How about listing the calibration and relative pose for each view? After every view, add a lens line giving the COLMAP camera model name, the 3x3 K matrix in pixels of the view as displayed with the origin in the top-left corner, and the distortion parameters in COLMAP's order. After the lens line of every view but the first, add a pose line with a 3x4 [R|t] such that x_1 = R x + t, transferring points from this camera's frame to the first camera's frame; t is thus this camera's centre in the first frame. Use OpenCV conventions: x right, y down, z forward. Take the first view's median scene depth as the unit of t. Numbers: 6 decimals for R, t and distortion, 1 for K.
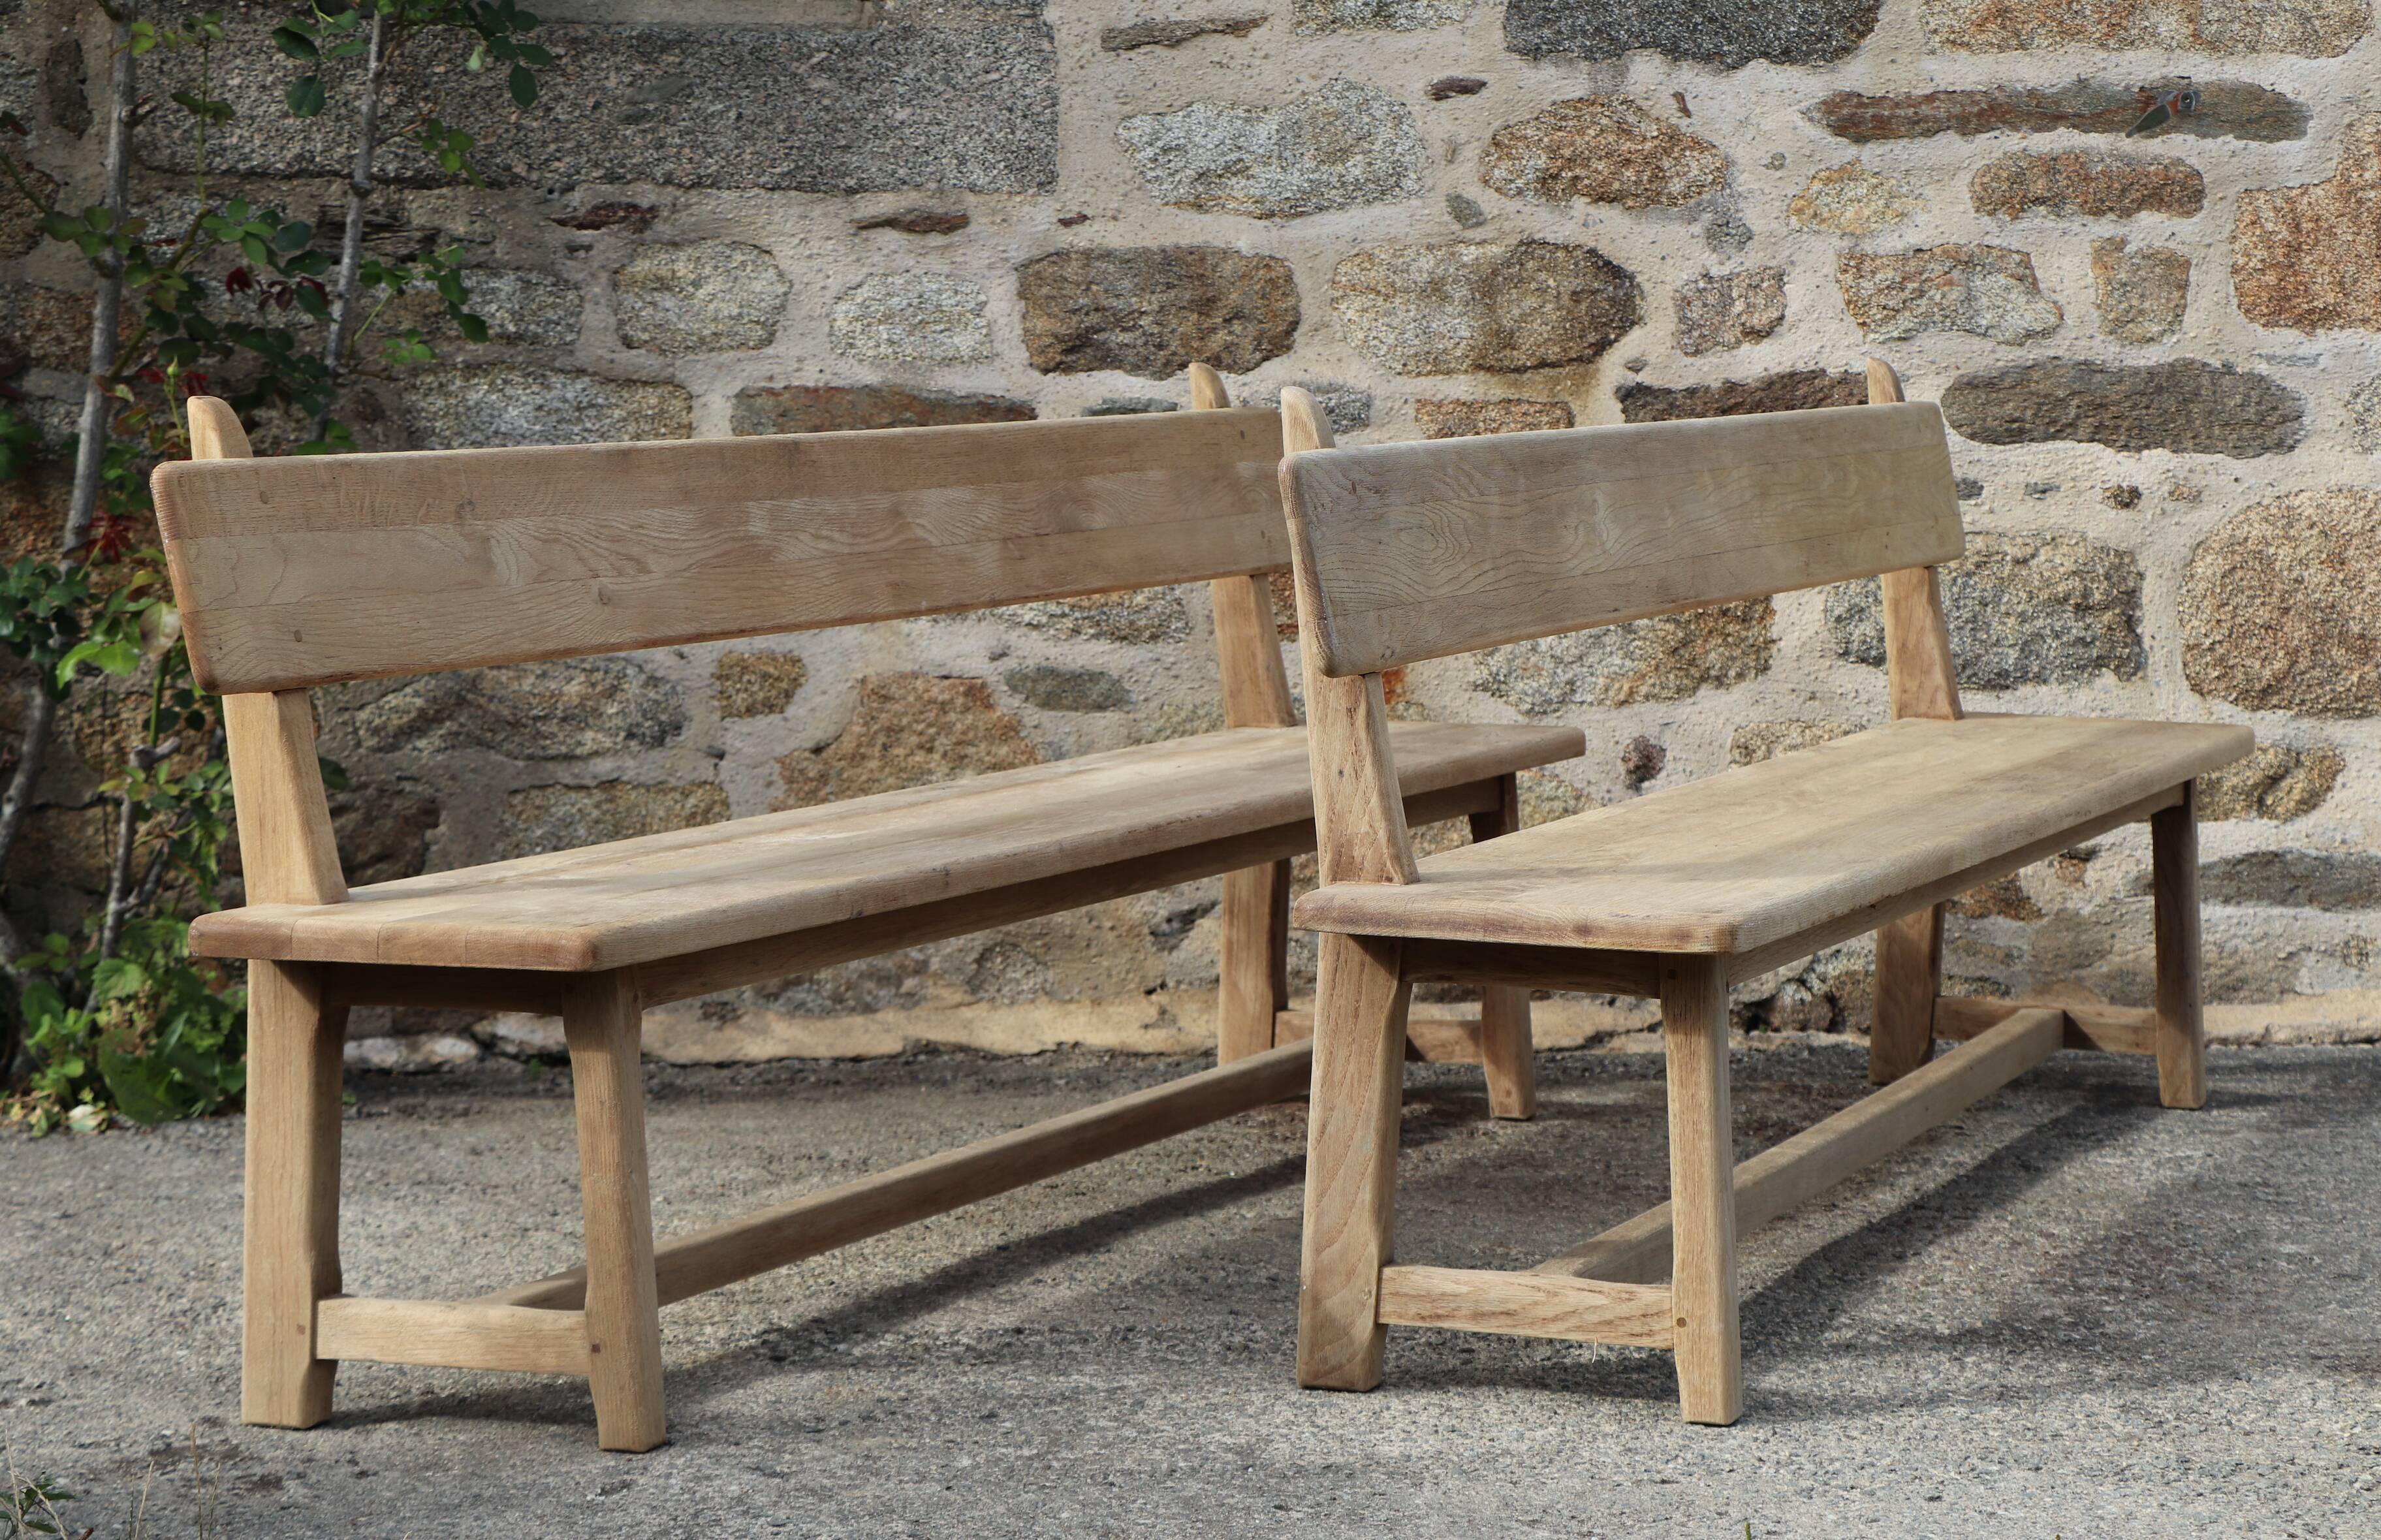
lens RADIAL K [[5666.8, 0, 1163.3], [0, 5666.8, 753.7], [0, 0, 1]] dist [0.381221, 0.000000]
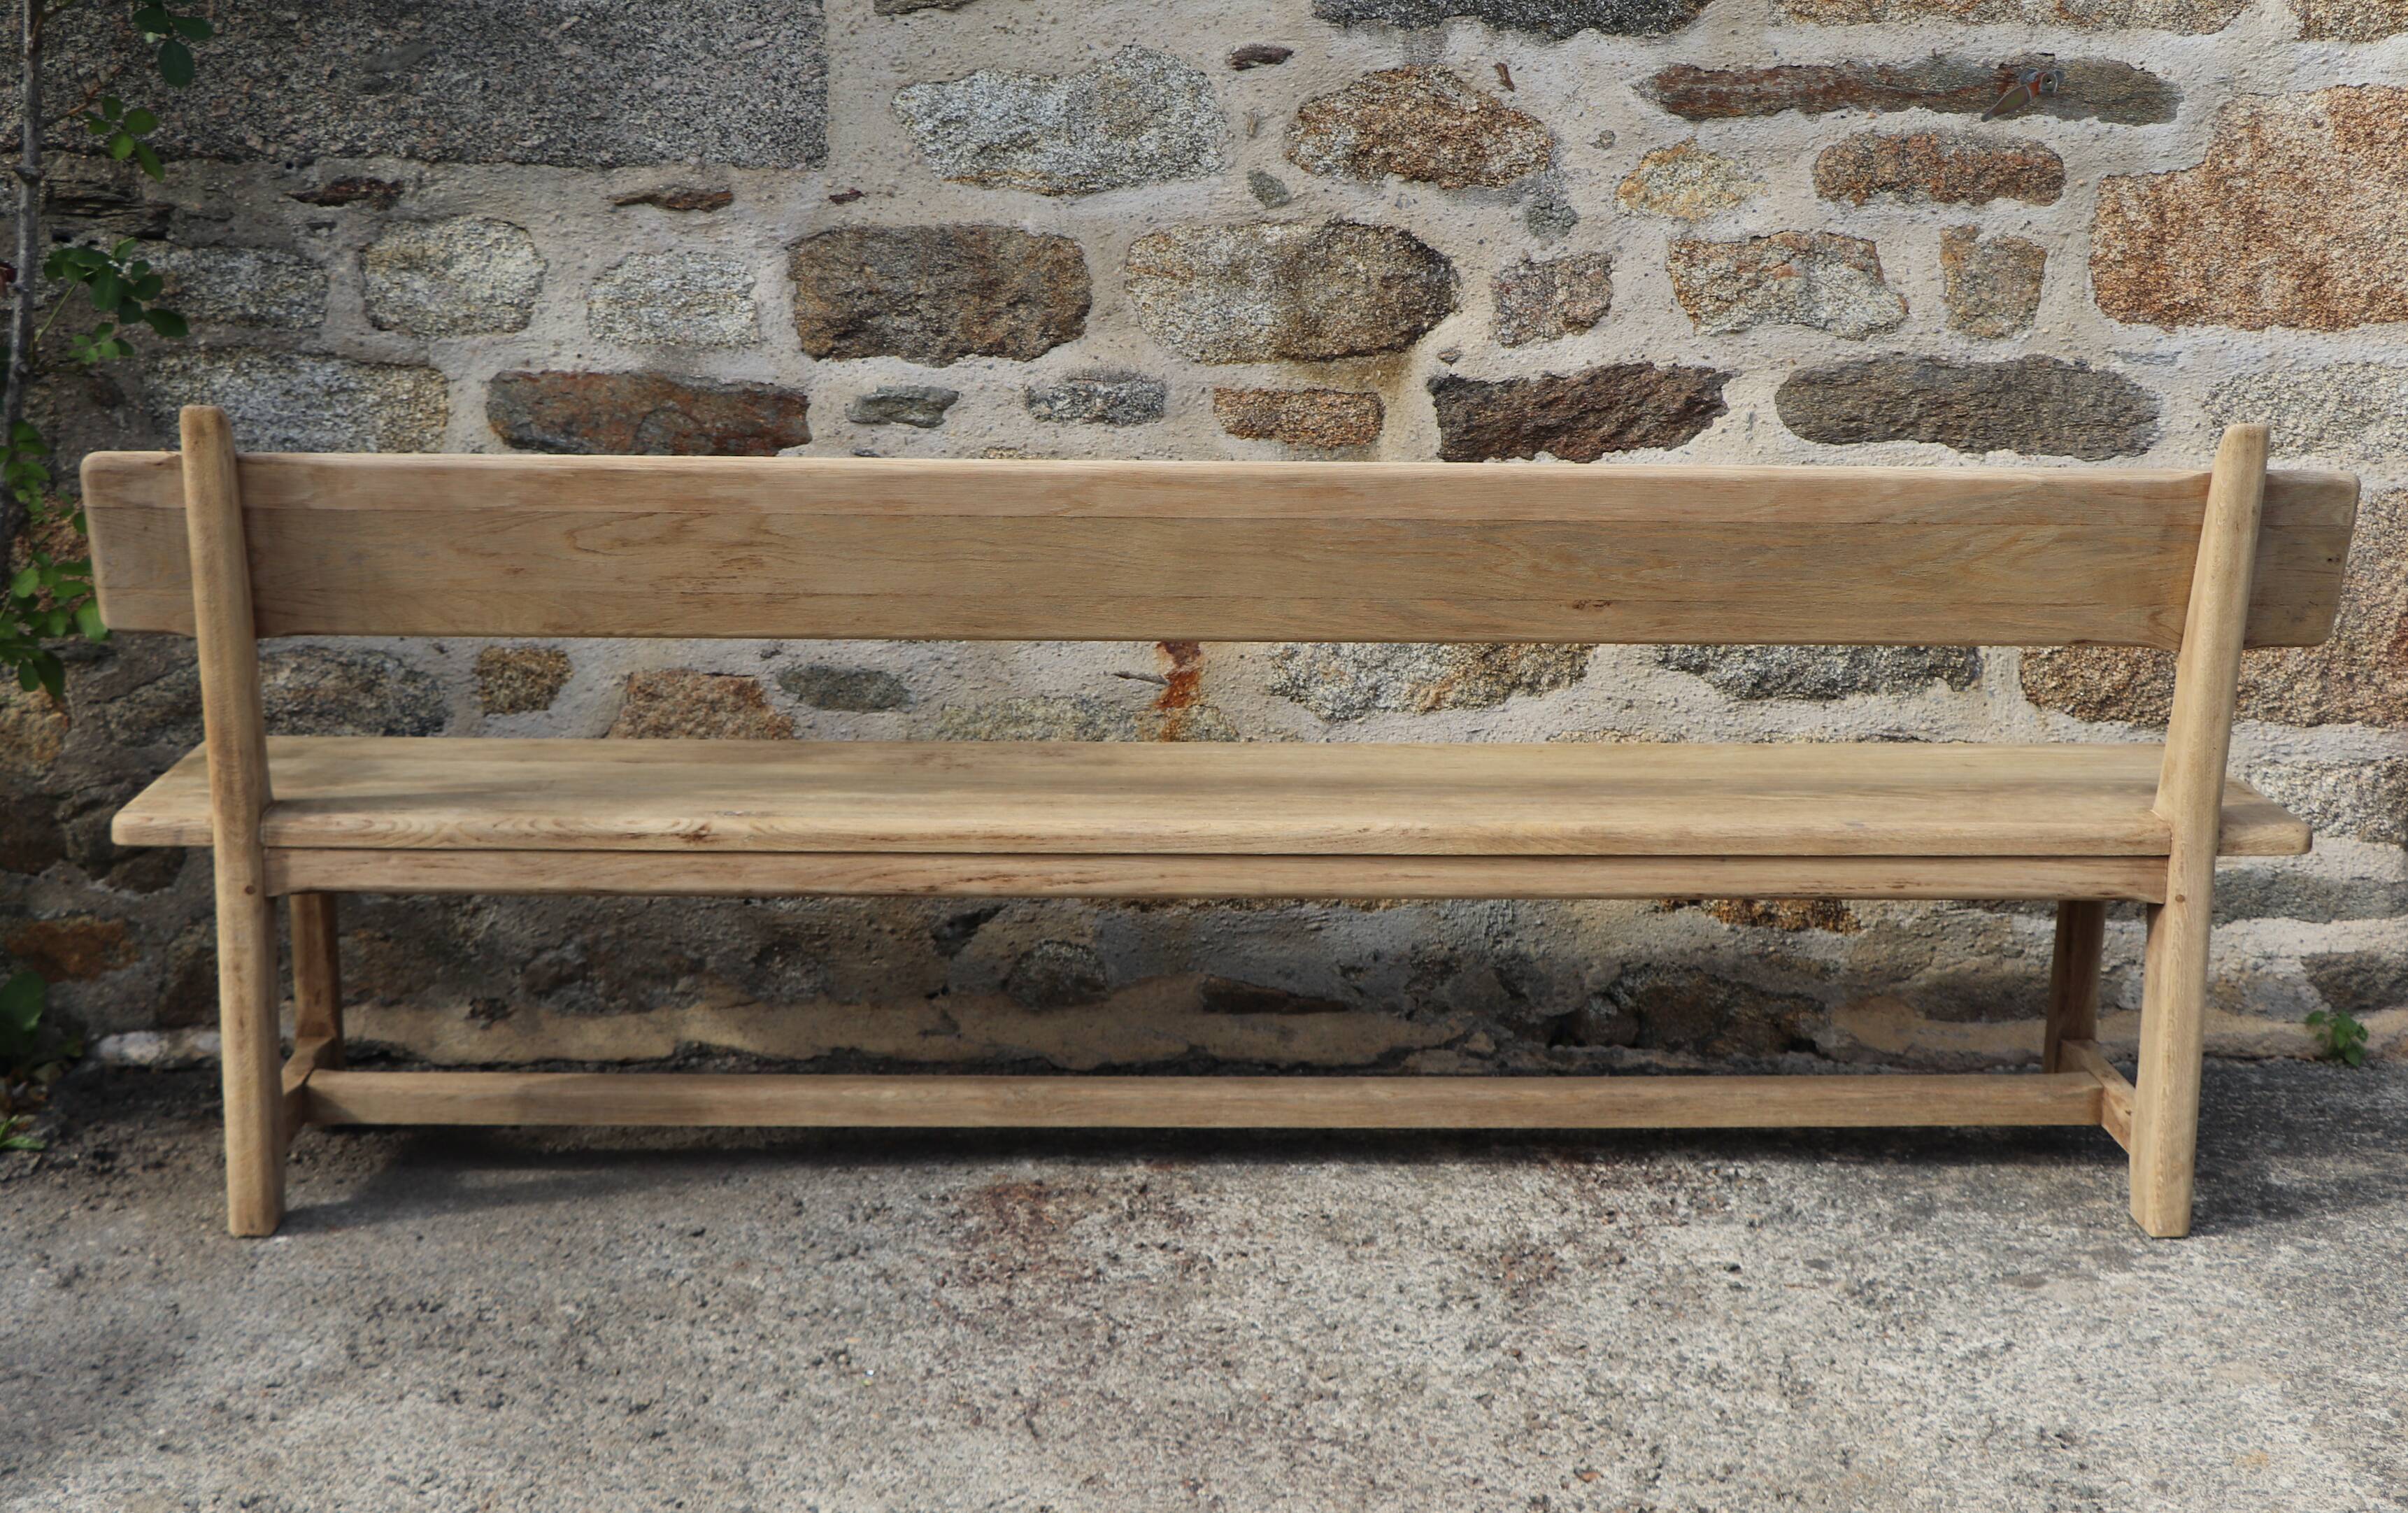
lens RADIAL K [[3253.8, 0, 1161.1], [0, 3253.8, 730.9], [0, 0, 1]] dist [0.022522, 0.000000]
pose [[0.995812, 0.026820, -0.087402, 0.085101], [-0.014841, 0.990744, 0.134927, -0.079590], [0.090212, -0.133065, 0.986993, 0.461079]]
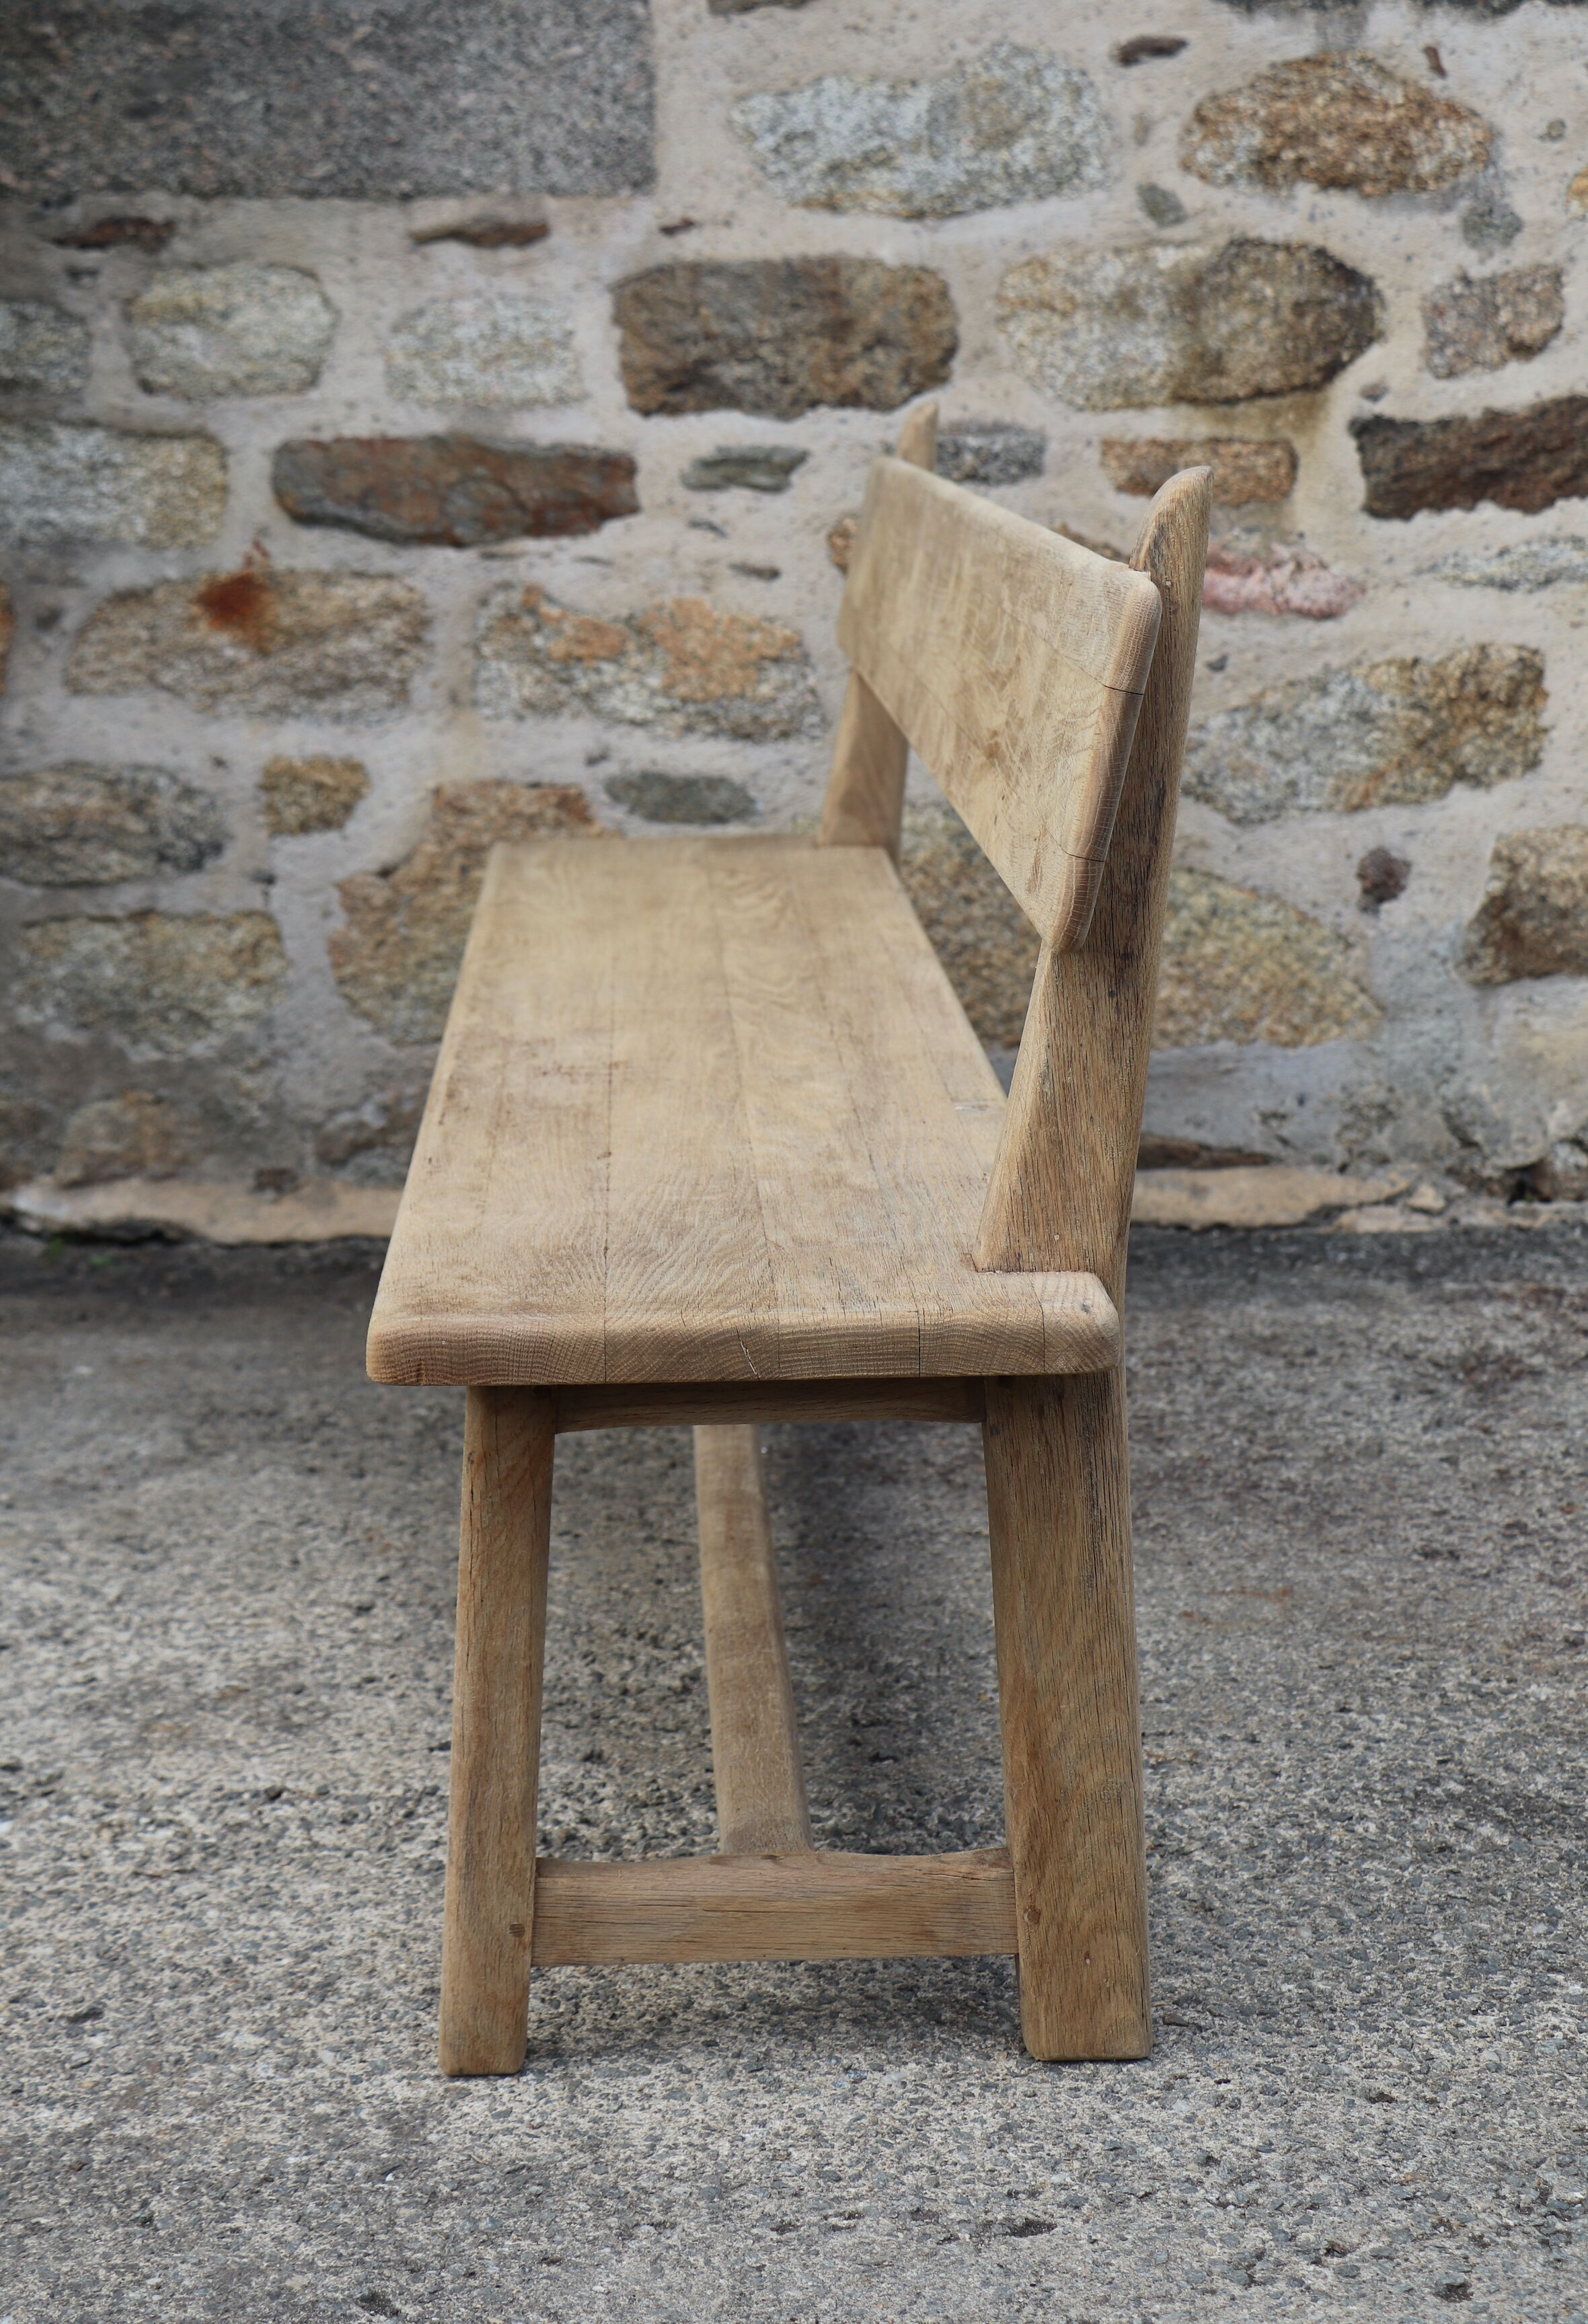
lens RADIAL K [[4559.3, 0, 741.0], [0, 4559.3, 1084.7], [0, 0, 1]] dist [0.227883, 0.000000]
pose [[0.991482, 0.002194, -0.130225, 0.079983], [0.008834, 0.996423, 0.084040, -0.025922], [0.129943, -0.084475, 0.987916, 0.332641]]
